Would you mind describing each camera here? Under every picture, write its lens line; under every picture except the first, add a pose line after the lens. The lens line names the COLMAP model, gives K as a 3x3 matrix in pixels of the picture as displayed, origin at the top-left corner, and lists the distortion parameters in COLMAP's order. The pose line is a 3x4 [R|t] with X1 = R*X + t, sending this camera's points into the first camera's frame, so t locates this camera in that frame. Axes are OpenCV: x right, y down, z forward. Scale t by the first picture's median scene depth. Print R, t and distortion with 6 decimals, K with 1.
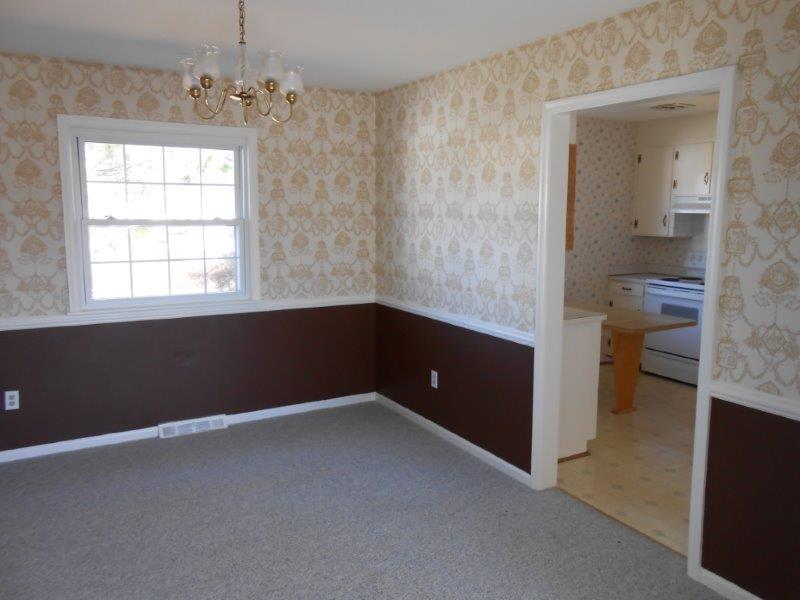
lens RADIAL K [[621.0, 0, 402.7], [0, 621.0, 298.6], [0, 0, 1]] dist [-0.017594, 0.024351]
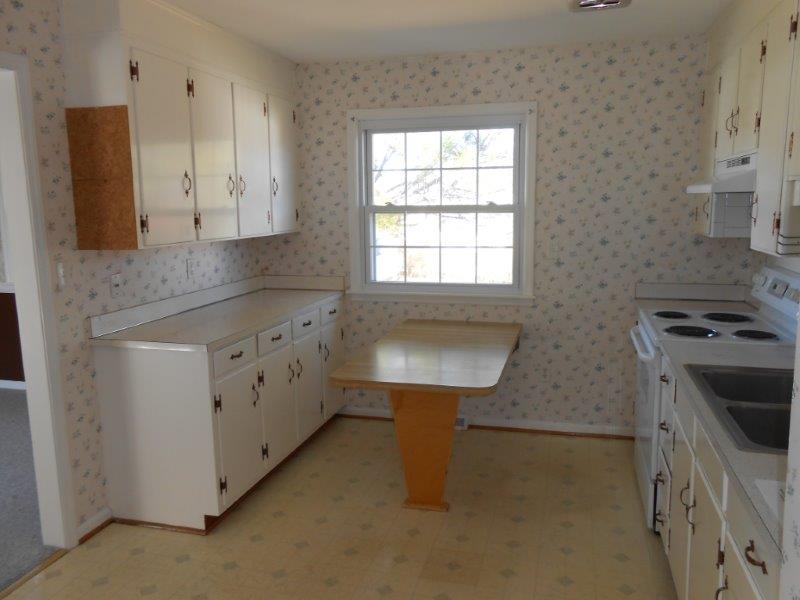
lens RADIAL K [[677.8, 0, 398.0], [0, 677.8, 300.8], [0, 0, 1]] dist [0.004018, 0.001584]
pose [[0.697773, 0.094010, -0.710123, 0.353975], [-0.081374, 0.995336, 0.051810, -0.028119], [0.711682, 0.021634, 0.702169, 0.203704]]
